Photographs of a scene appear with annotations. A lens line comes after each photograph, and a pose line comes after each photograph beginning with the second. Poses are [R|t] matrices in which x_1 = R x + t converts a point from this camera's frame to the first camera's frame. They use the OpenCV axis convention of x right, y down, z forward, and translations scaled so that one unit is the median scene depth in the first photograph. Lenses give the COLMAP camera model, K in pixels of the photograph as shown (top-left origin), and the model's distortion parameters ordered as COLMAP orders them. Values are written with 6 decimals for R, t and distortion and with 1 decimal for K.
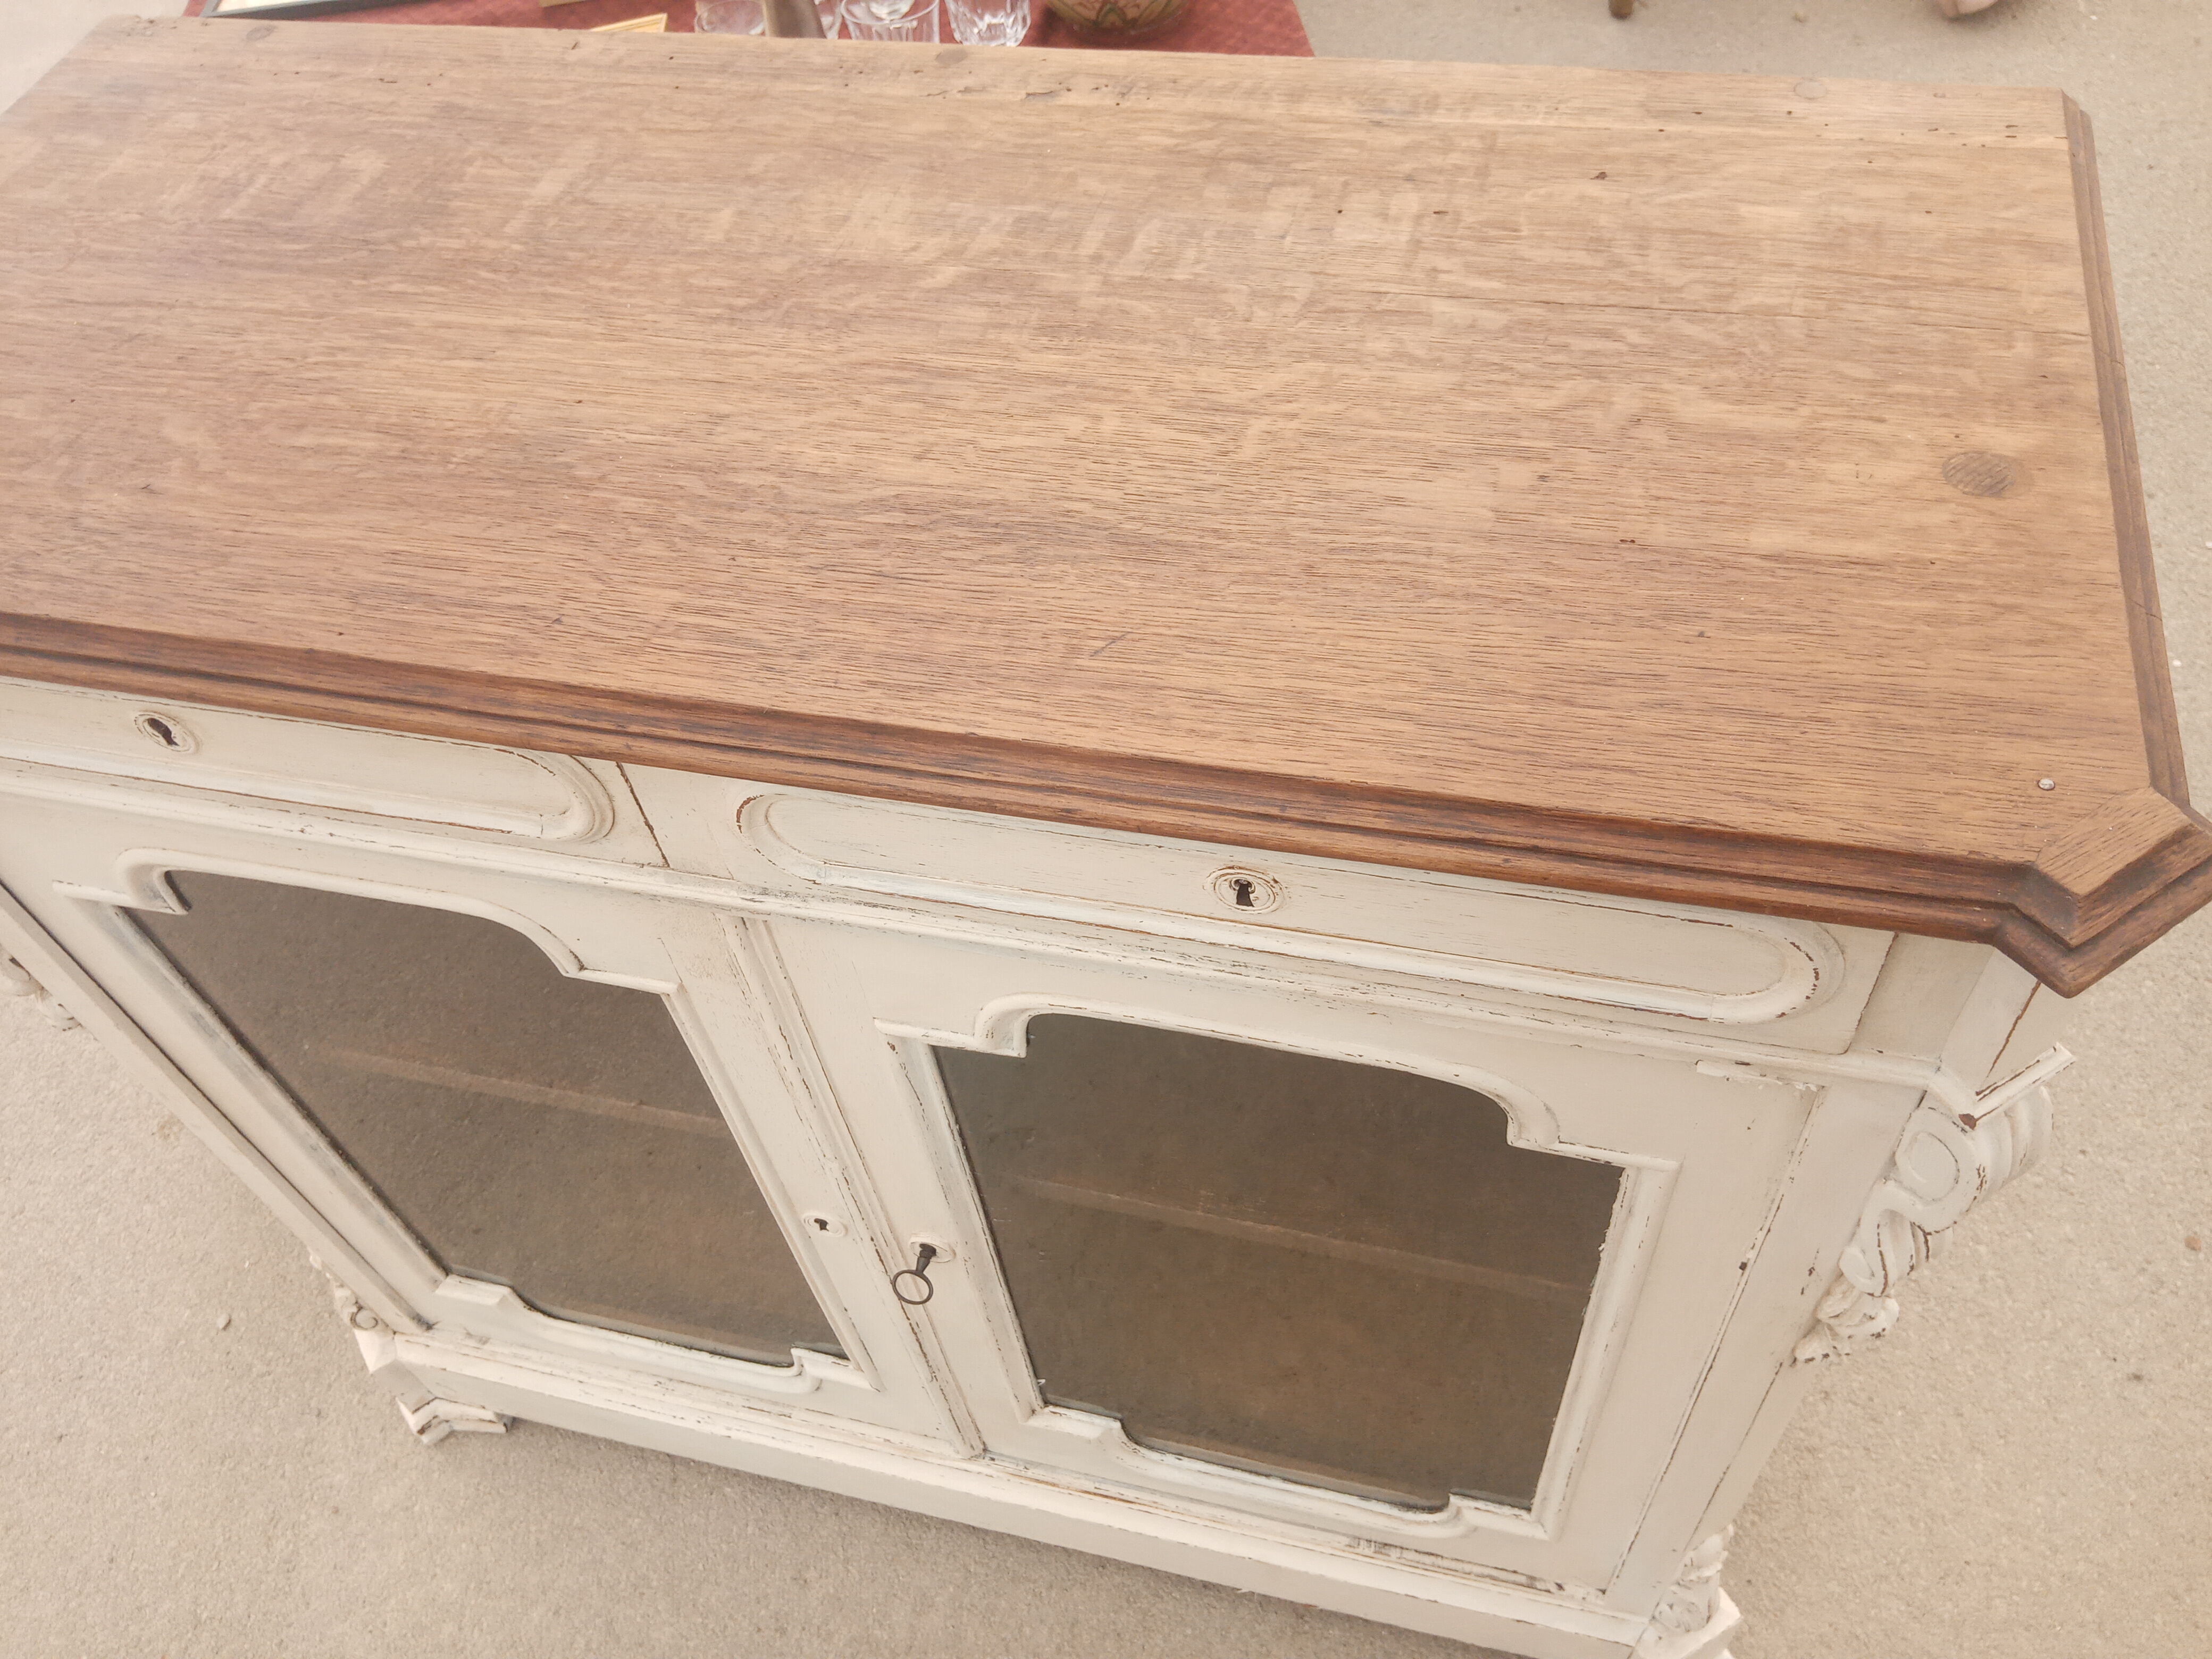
lens RADIAL K [[1785.3, 0, 1117.3], [0, 1785.3, 884.8], [0, 0, 1]] dist [0.041547, -0.091162]
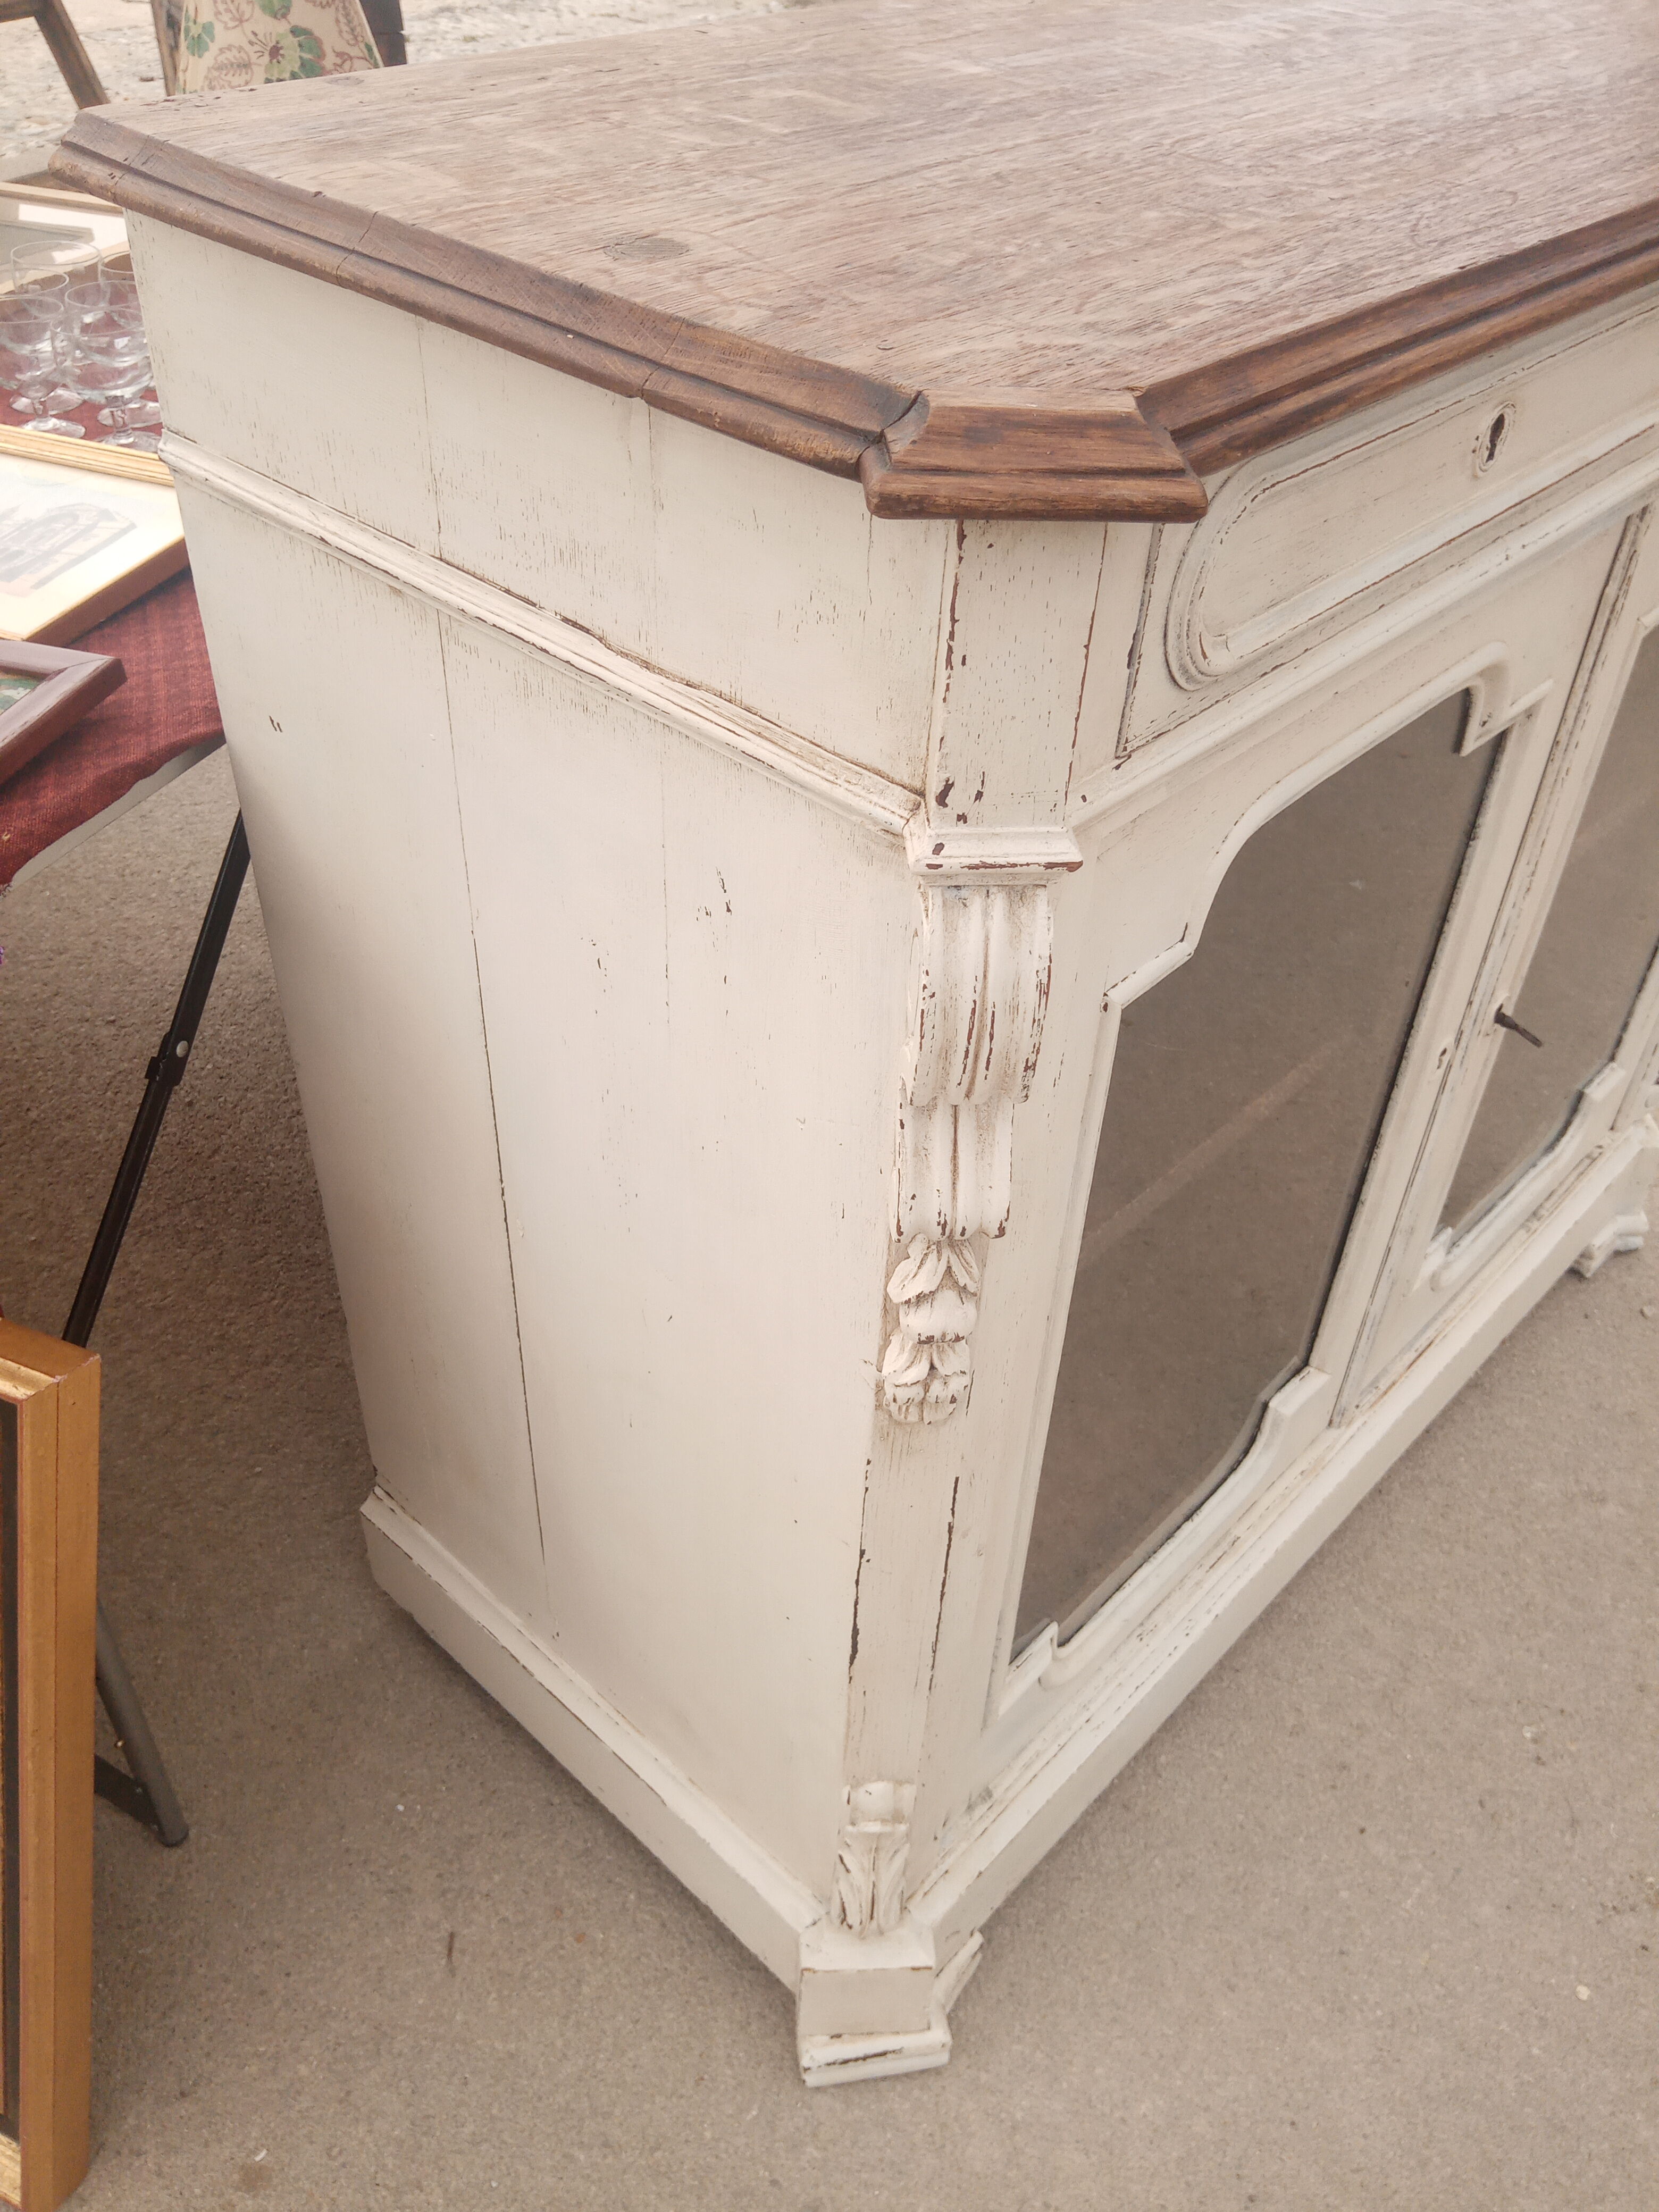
lens RADIAL K [[1785.3, 0, 840.0], [0, 1785.3, 1132.7], [0, 0, 1]] dist [0.041547, -0.091162]
pose [[0.469690, -0.486401, 0.736753, -0.931086], [0.652765, 0.753205, 0.081116, -0.064420], [-0.594381, 0.442827, 0.671279, 0.477232]]
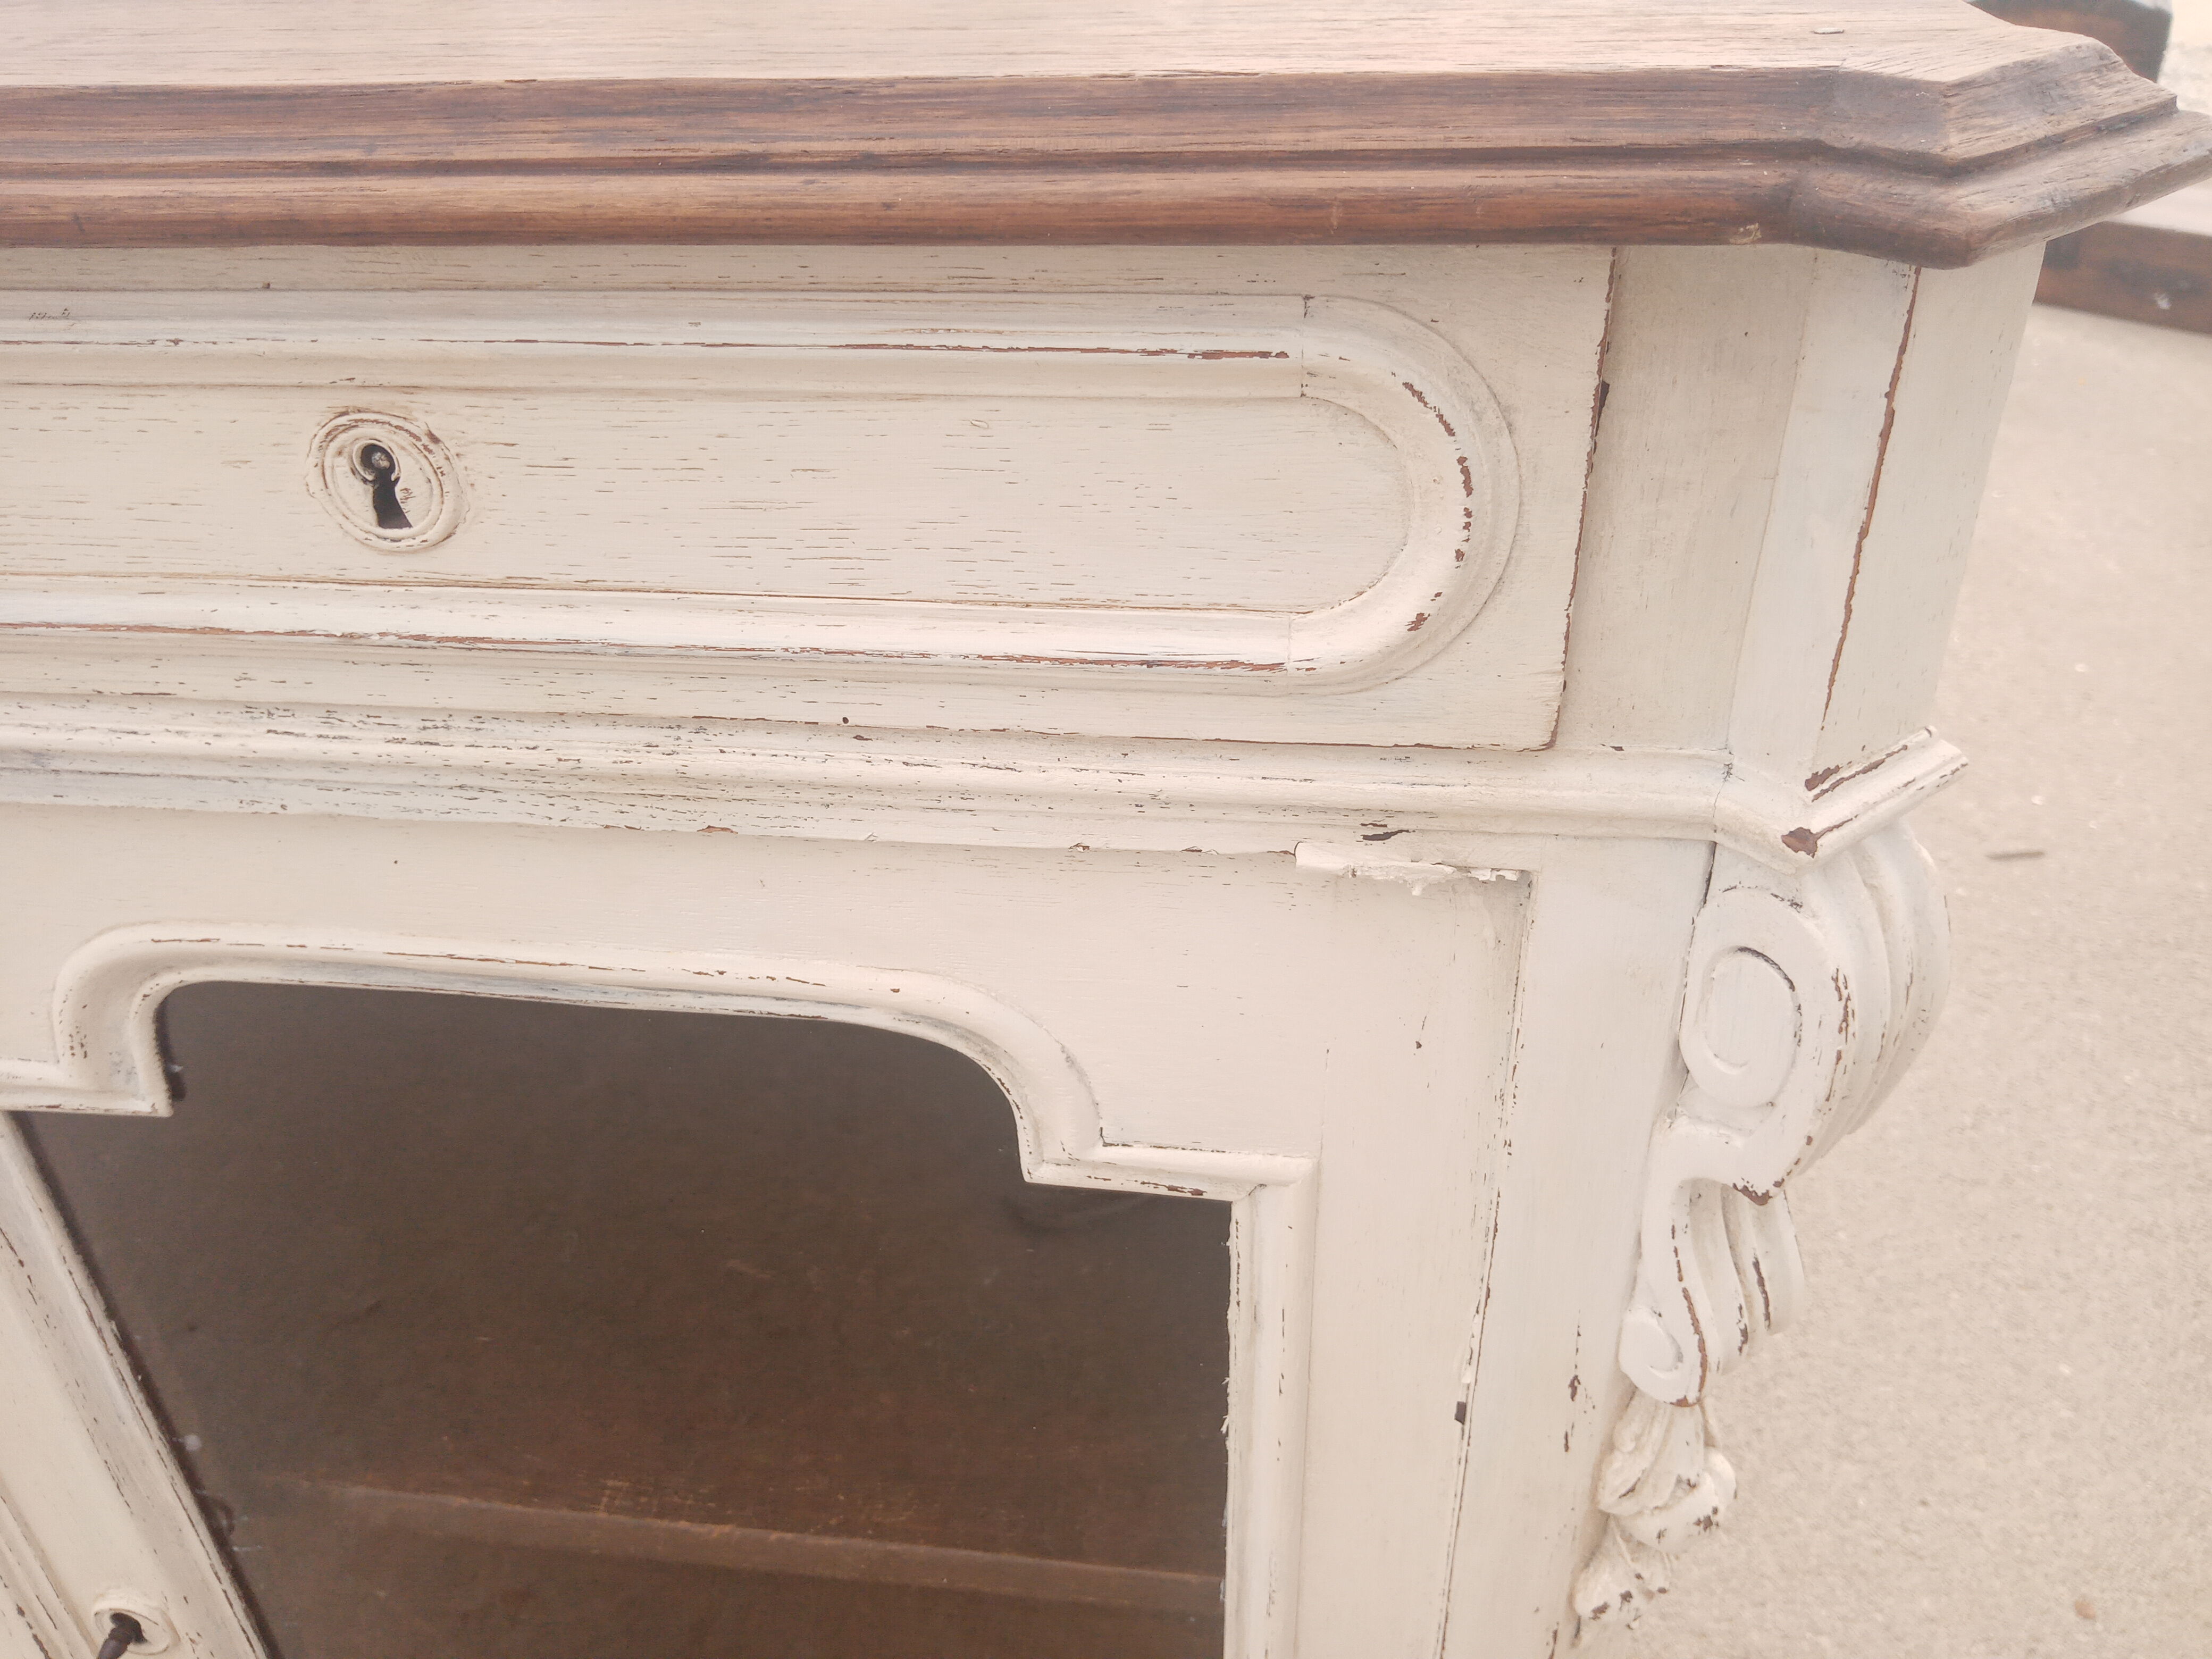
lens RADIAL K [[1785.3, 0, 1119.8], [0, 1785.3, 860.5], [0, 0, 1]] dist [0.041547, -0.091162]
pose [[0.989902, -0.009451, 0.141437, 0.111470], [0.055766, 0.943283, -0.327271, 0.153829], [-0.130322, 0.331854, 0.934285, 0.291166]]
